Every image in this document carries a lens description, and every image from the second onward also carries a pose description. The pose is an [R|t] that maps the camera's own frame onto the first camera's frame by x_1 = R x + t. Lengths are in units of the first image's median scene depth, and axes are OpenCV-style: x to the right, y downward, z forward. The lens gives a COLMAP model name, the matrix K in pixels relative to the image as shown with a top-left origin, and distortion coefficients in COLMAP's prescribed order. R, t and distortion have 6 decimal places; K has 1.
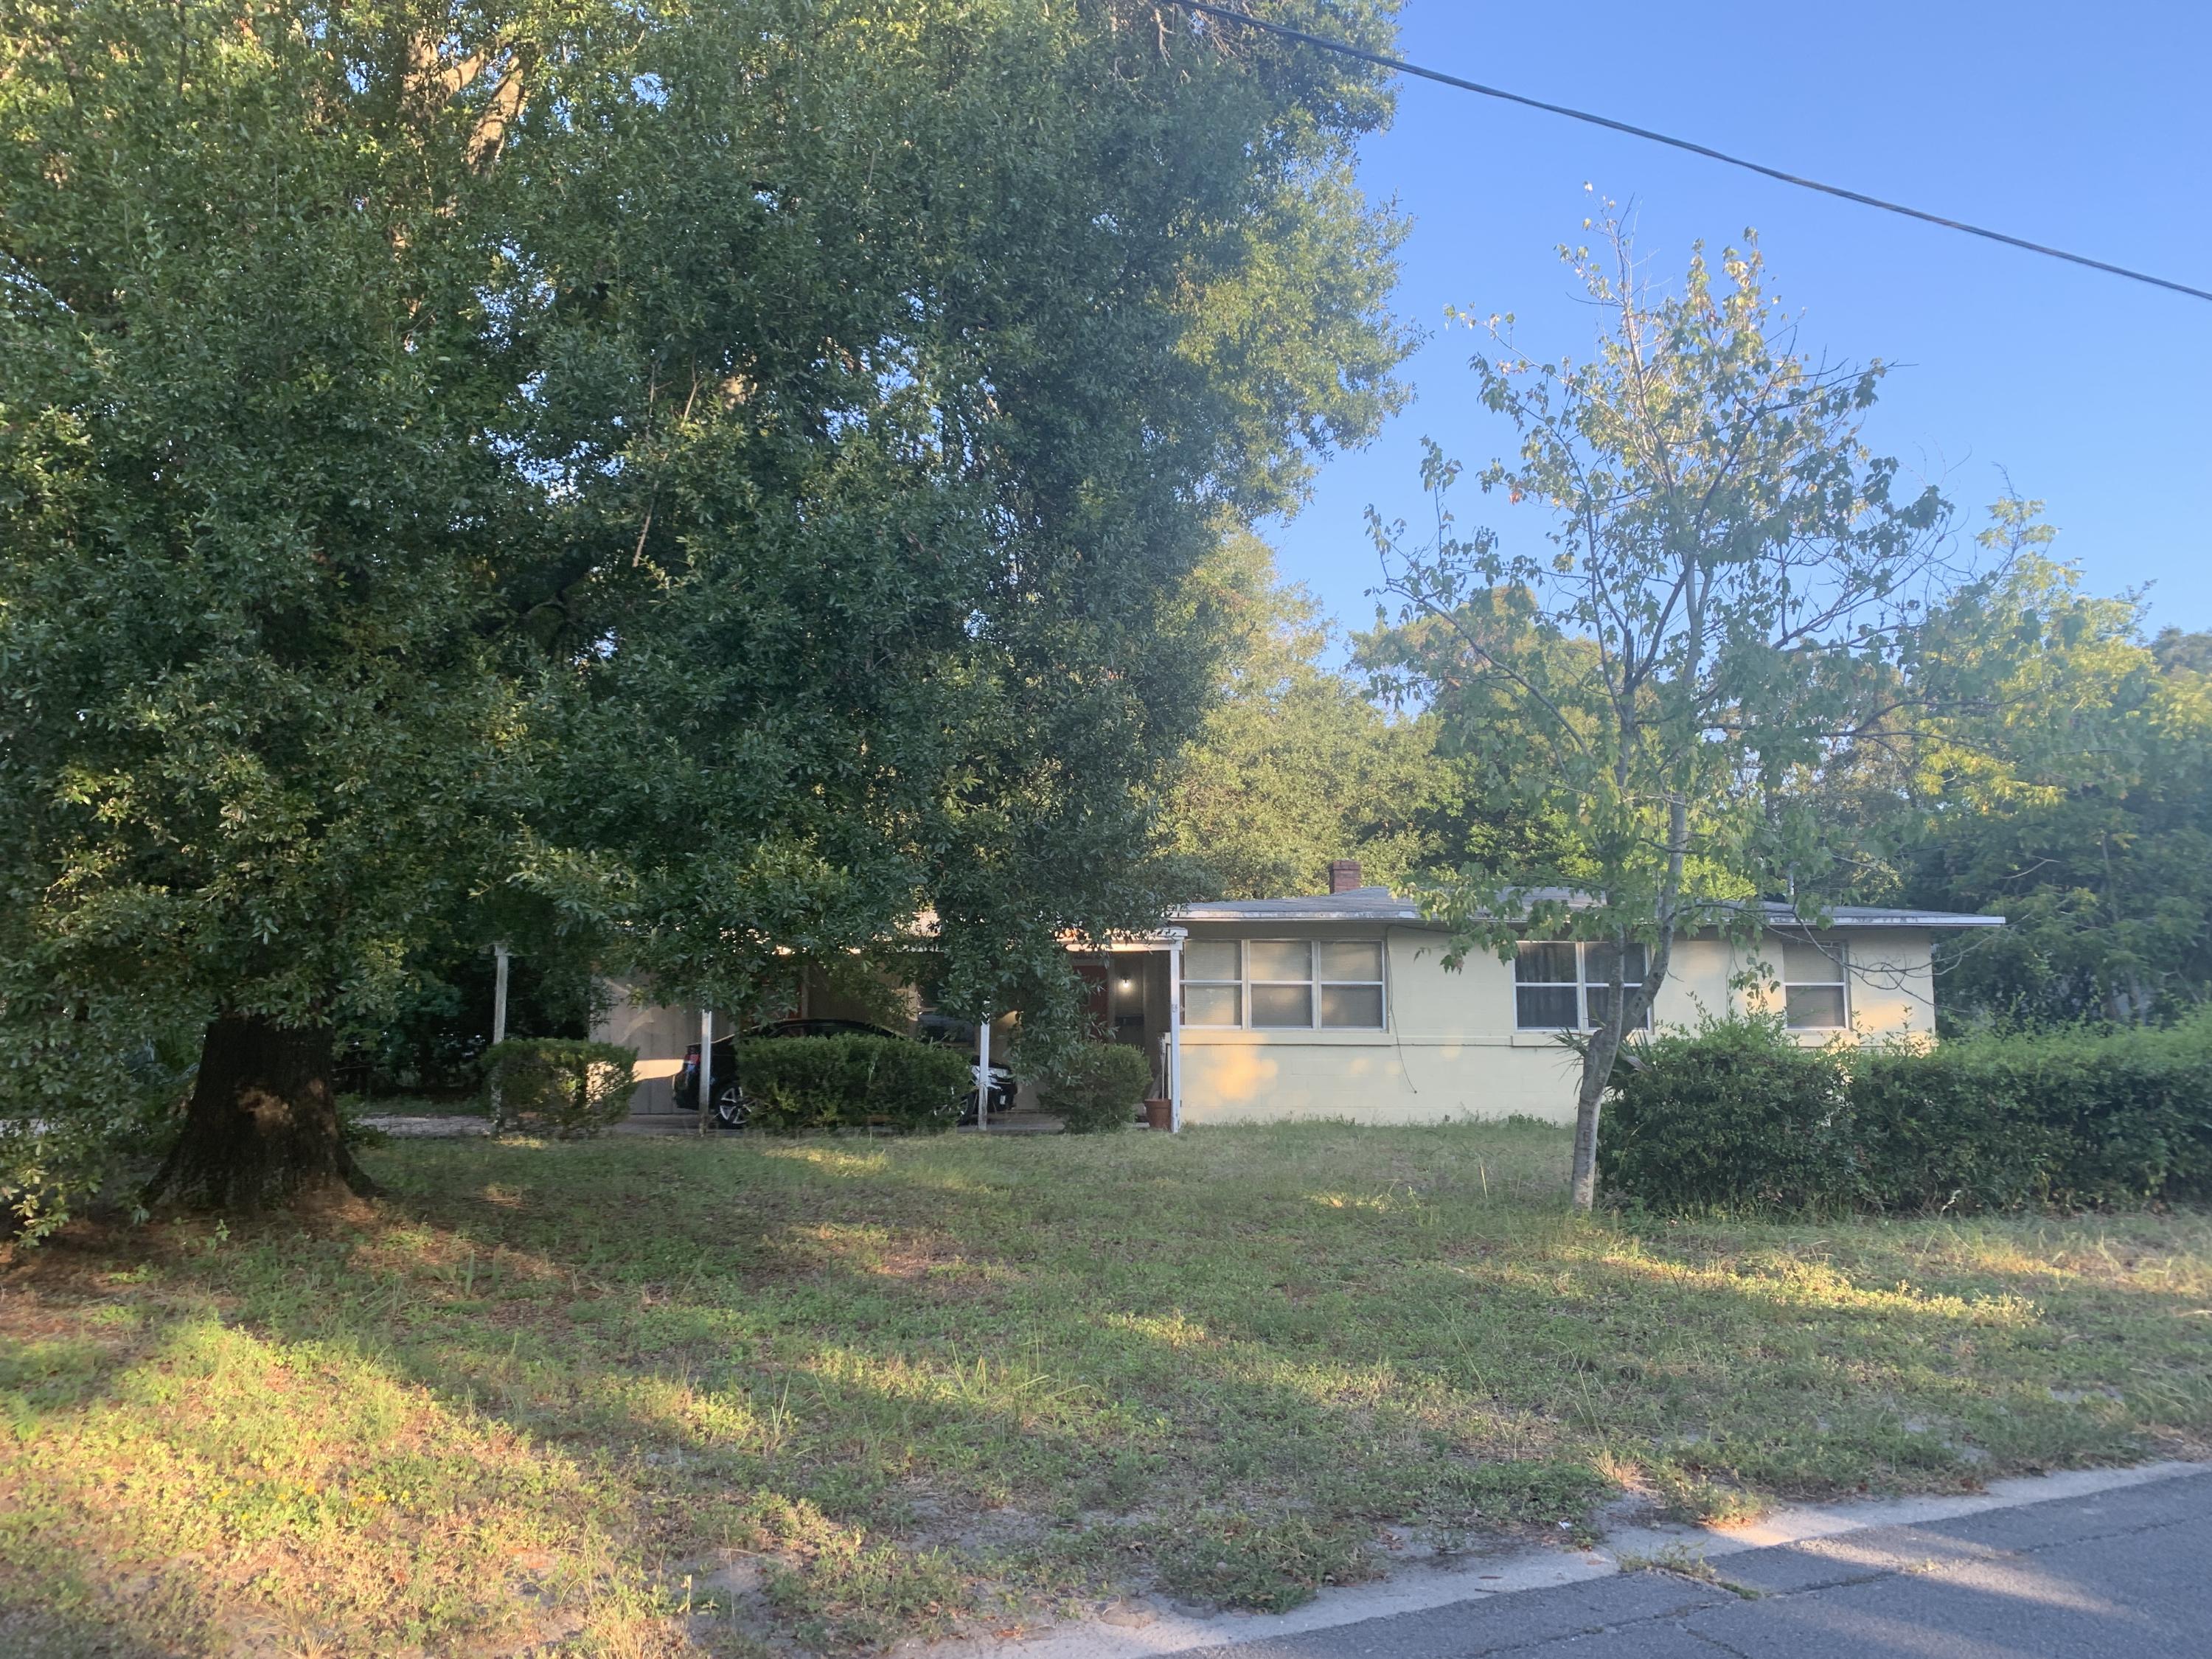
lens RADIAL K [[1728.1, 0, 1106.0], [0, 1728.1, 829.5], [0, 0, 1]] dist [0.063577, -0.078846]
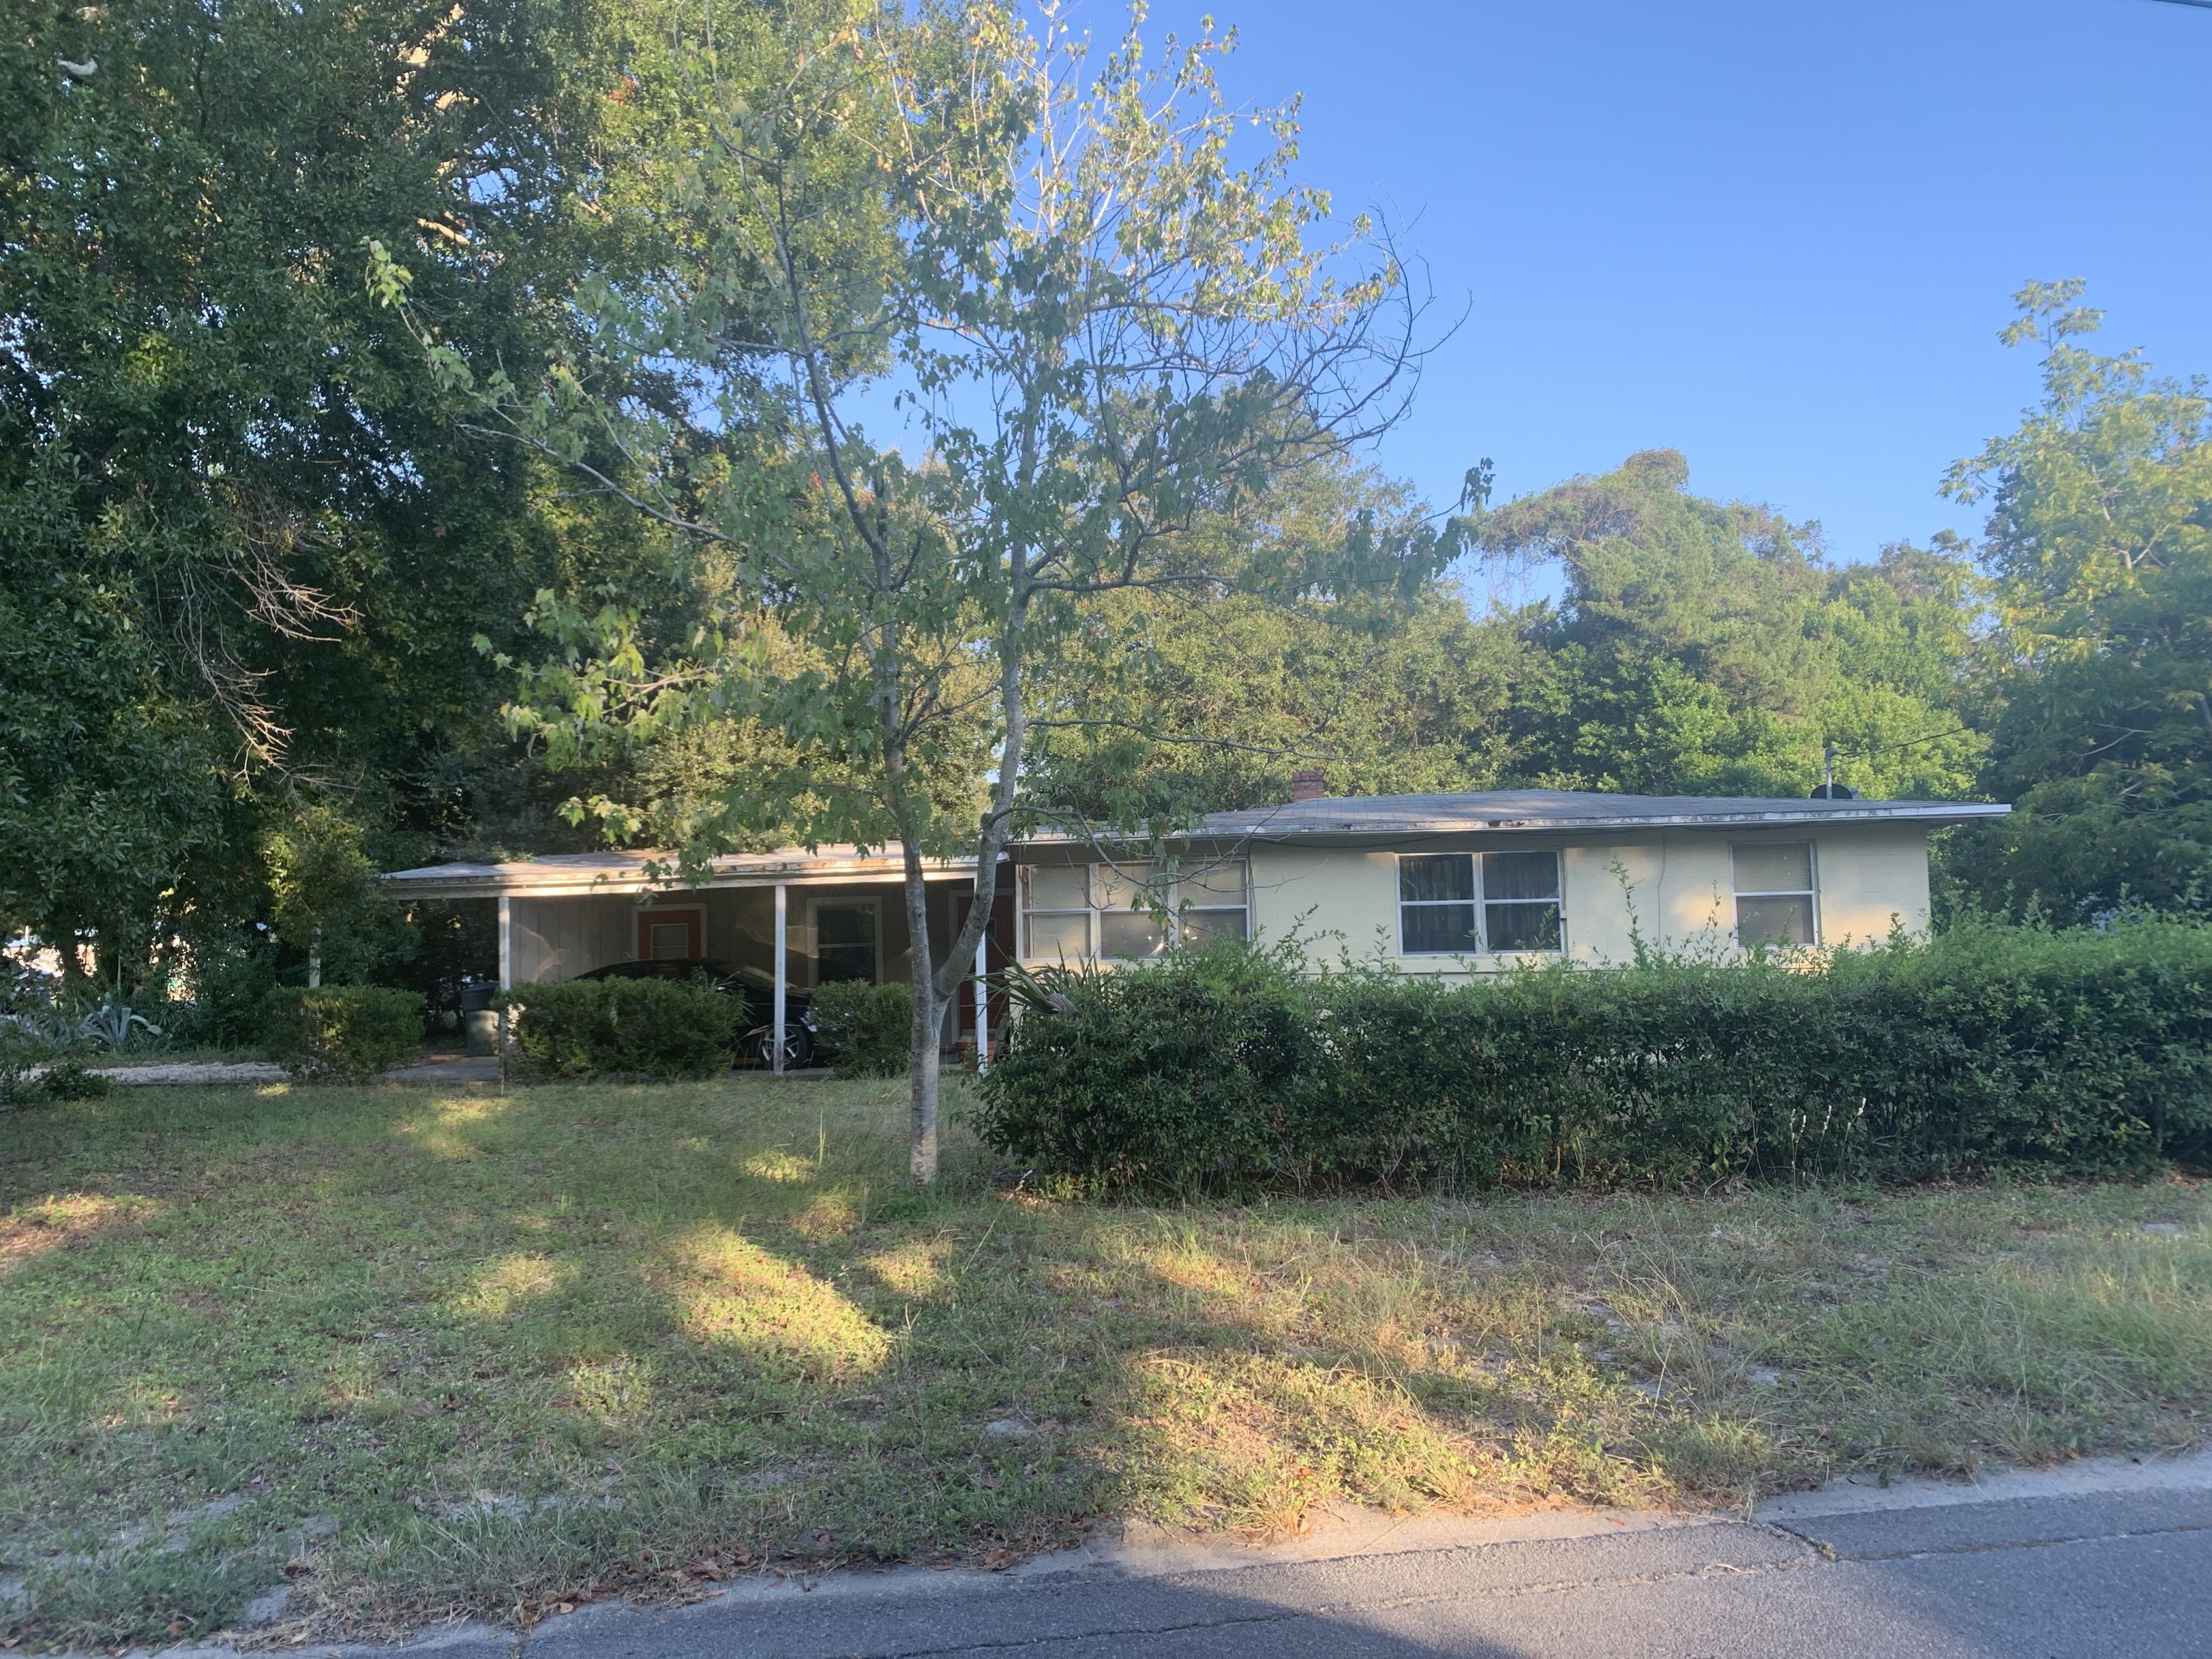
lens RADIAL K [[1717.9, 0, 1102.9], [0, 1717.9, 832.1], [0, 0, 1]] dist [0.049543, -0.057171]
pose [[0.971608, -0.035456, -0.233926, 0.311416], [0.045653, 0.998222, 0.038318, 0.013897], [0.232151, -0.047910, 0.971499, 0.131625]]
